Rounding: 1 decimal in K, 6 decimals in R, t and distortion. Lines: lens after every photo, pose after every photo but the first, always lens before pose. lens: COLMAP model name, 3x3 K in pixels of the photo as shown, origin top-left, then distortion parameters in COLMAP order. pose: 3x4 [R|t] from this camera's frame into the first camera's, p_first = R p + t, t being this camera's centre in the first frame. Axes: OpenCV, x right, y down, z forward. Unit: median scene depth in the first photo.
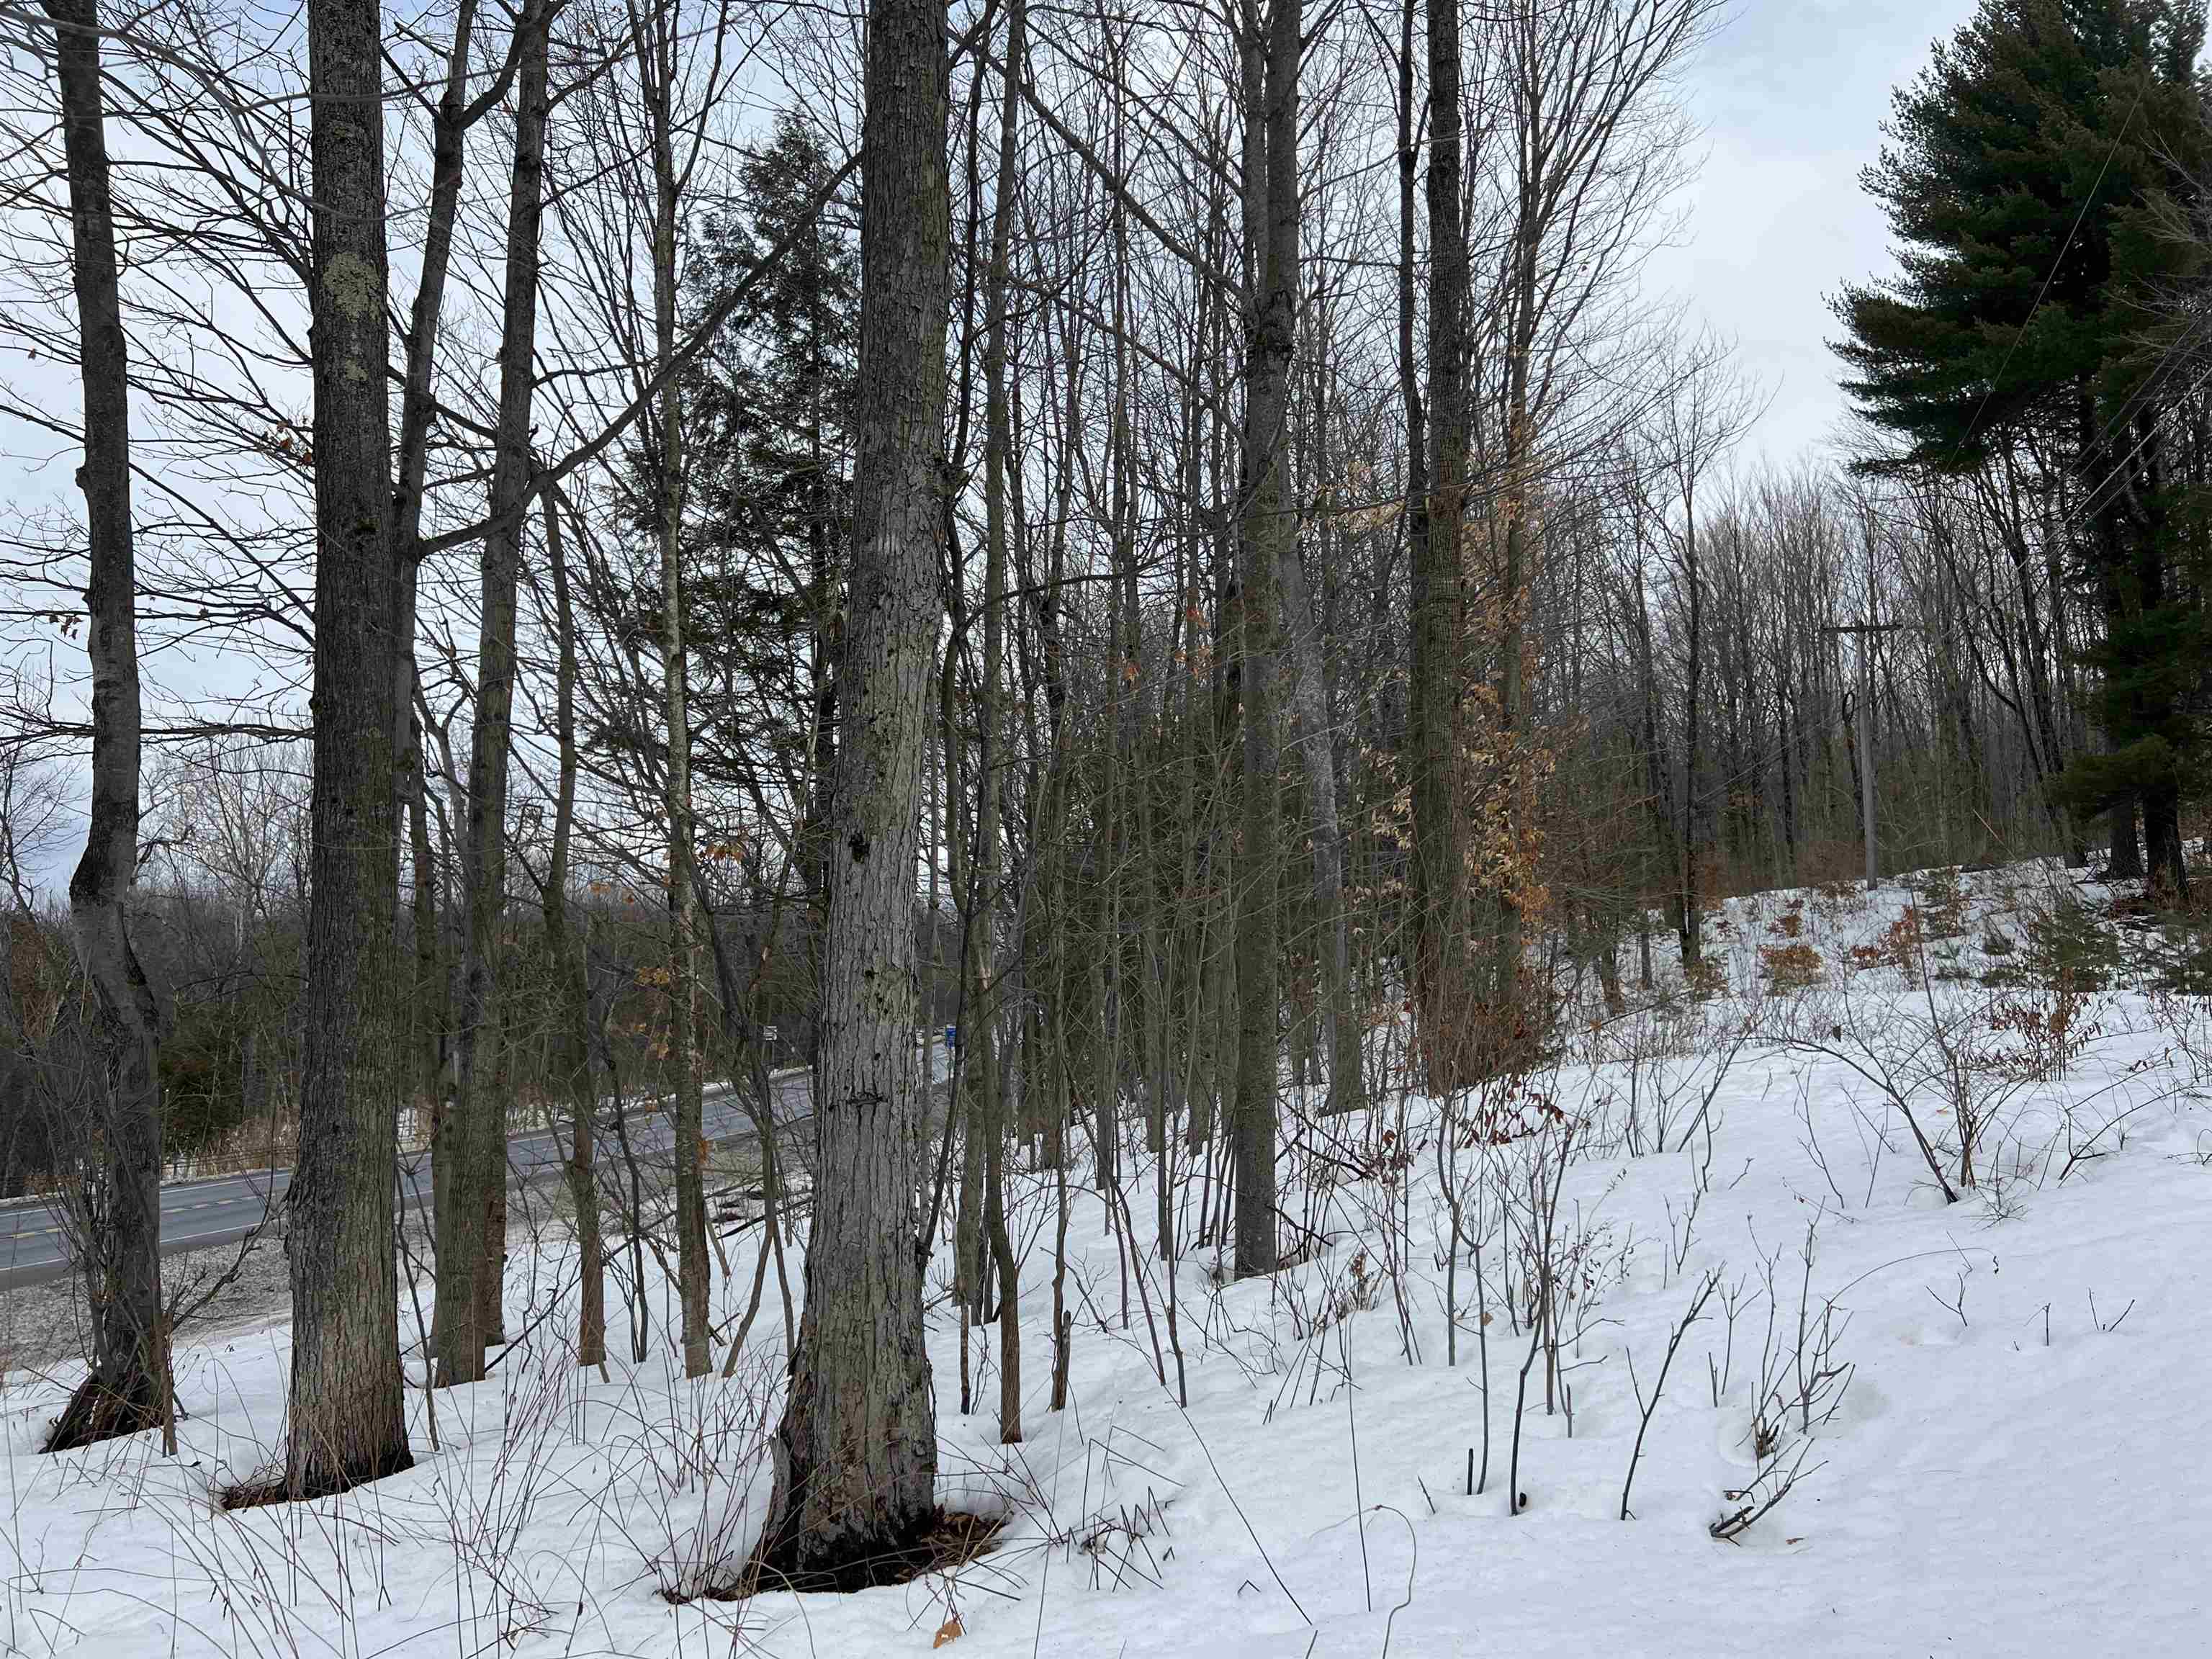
lens RADIAL K [[1762.5, 0, 1106.0], [0, 1762.5, 829.5], [0, 0, 1]] dist [-0.005602, -0.058193]
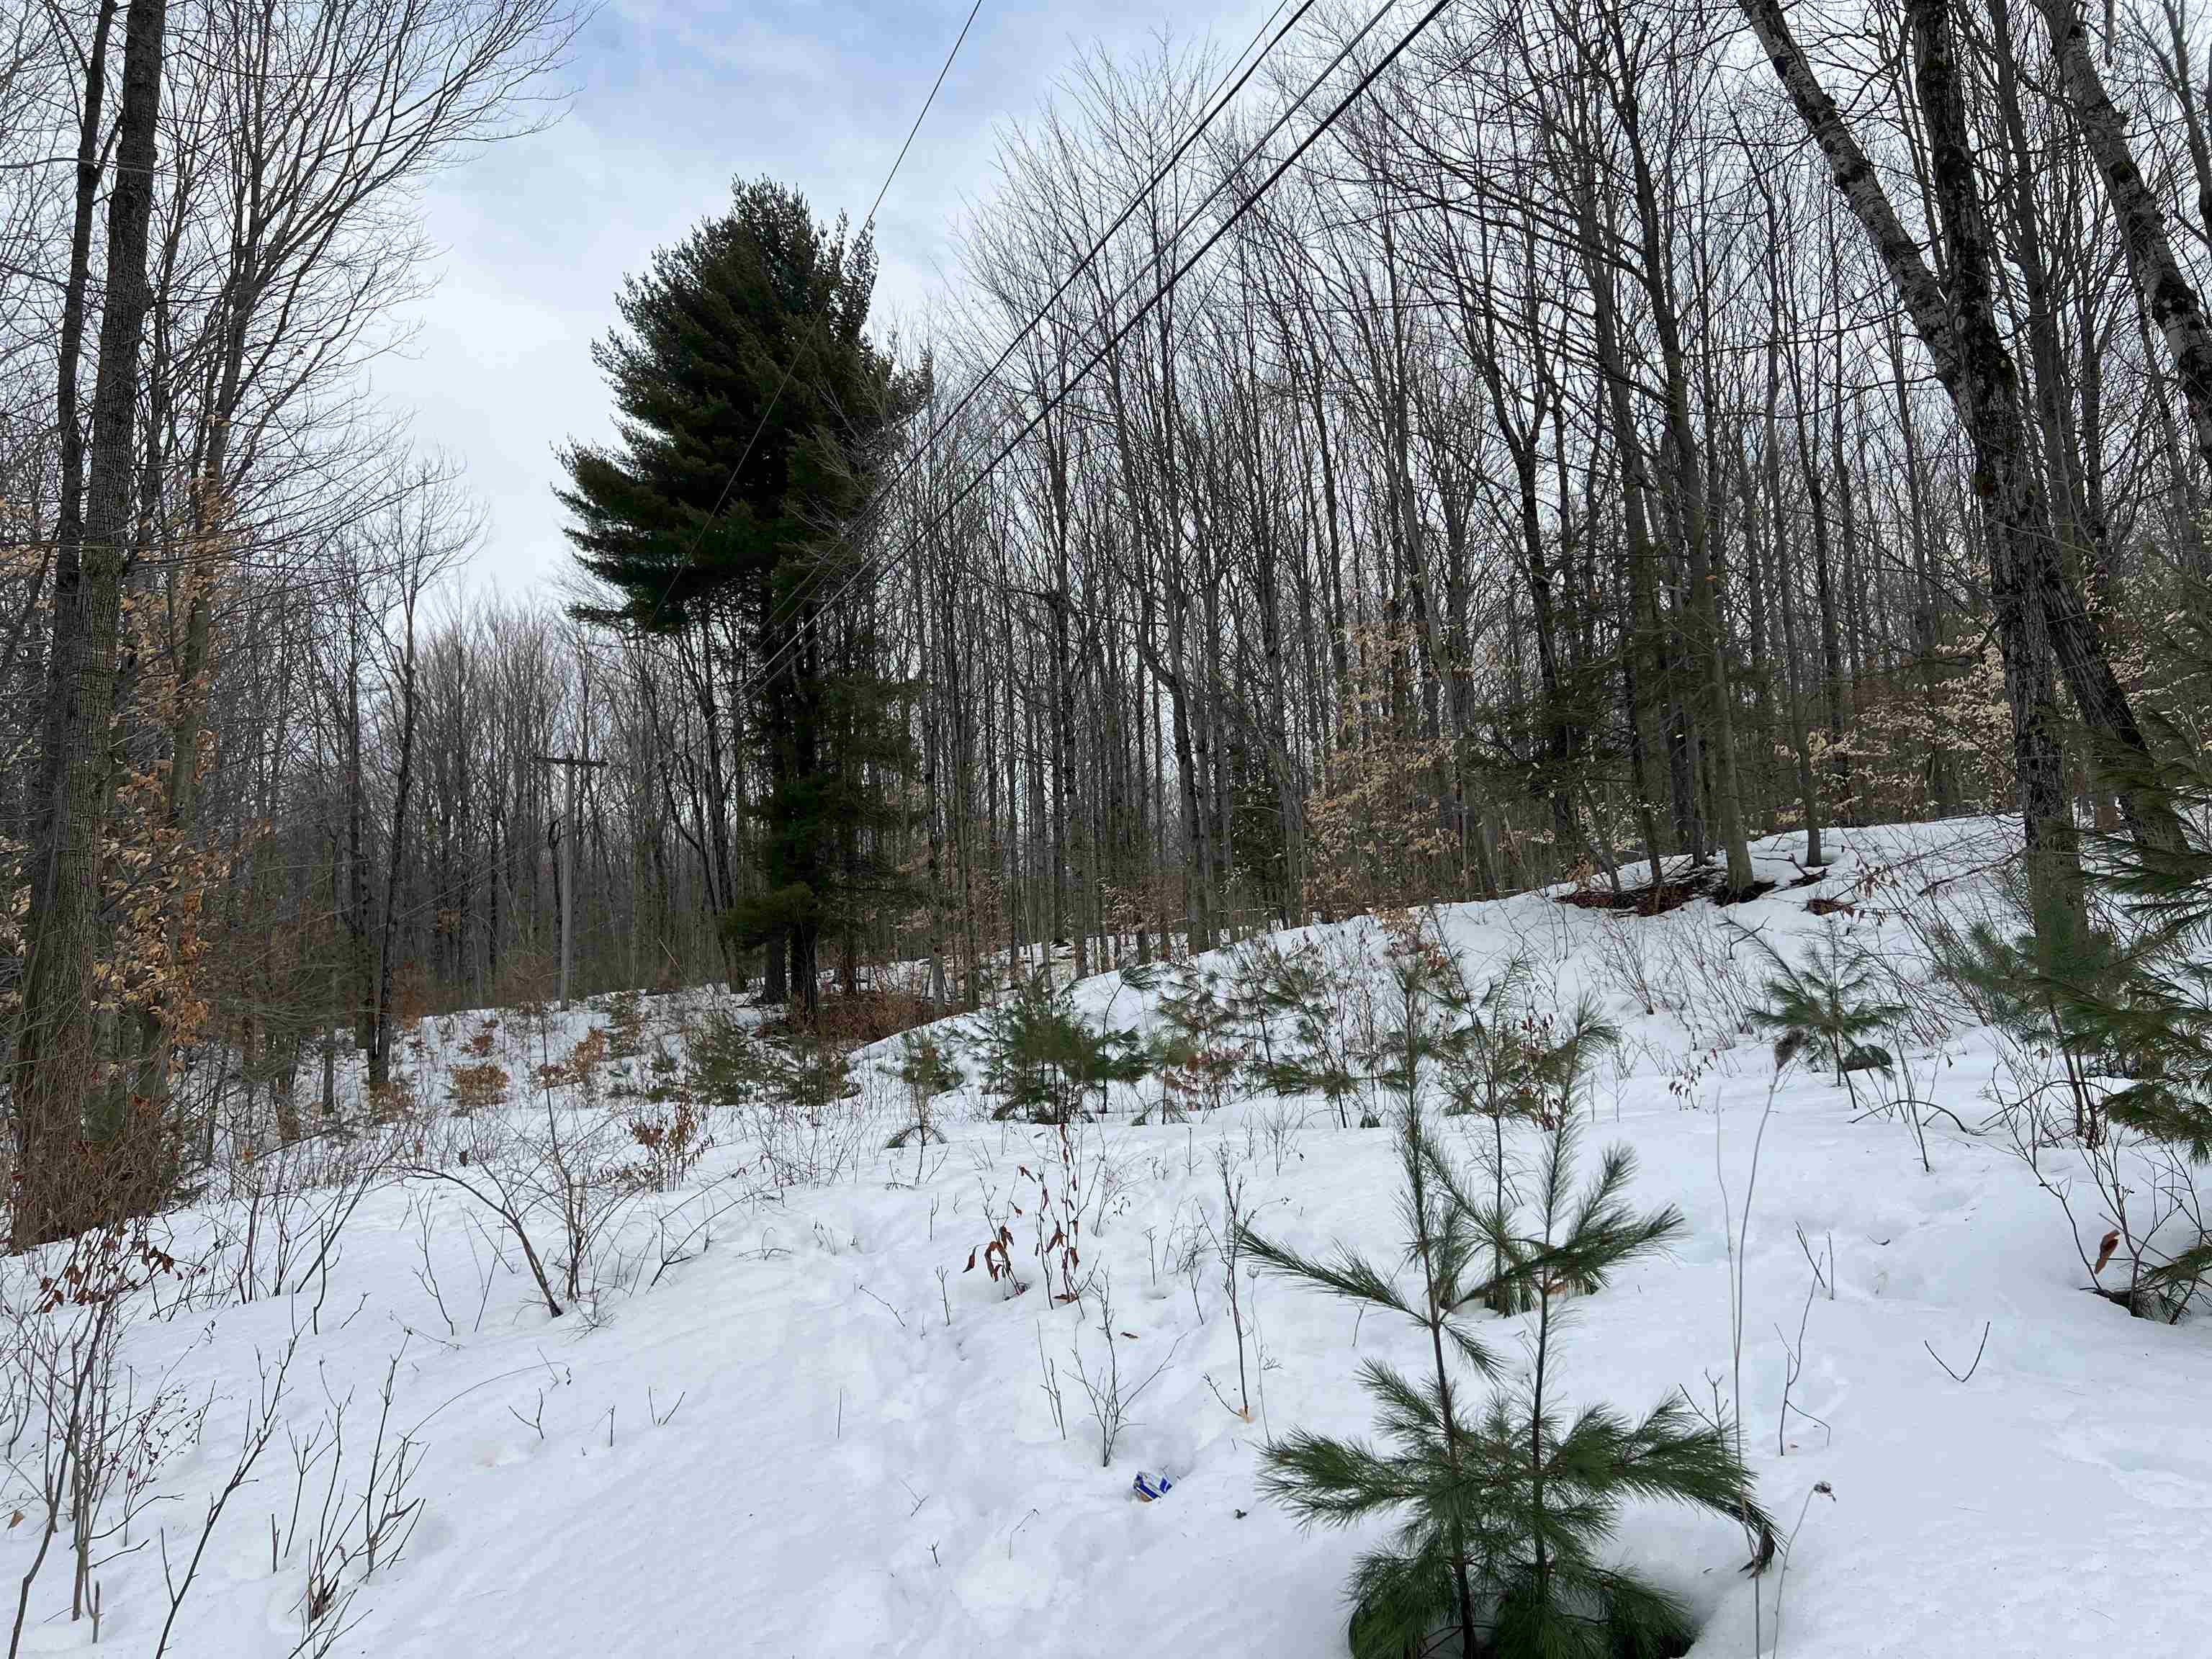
lens RADIAL K [[1762.5, 0, 1106.0], [0, 1762.5, 829.5], [0, 0, 1]] dist [-0.005602, -0.058193]
pose [[0.638011, 0.095476, 0.764085, -0.160793], [-0.030425, 0.994634, -0.098880, 0.019875], [-0.769426, 0.039839, 0.637492, 0.076527]]
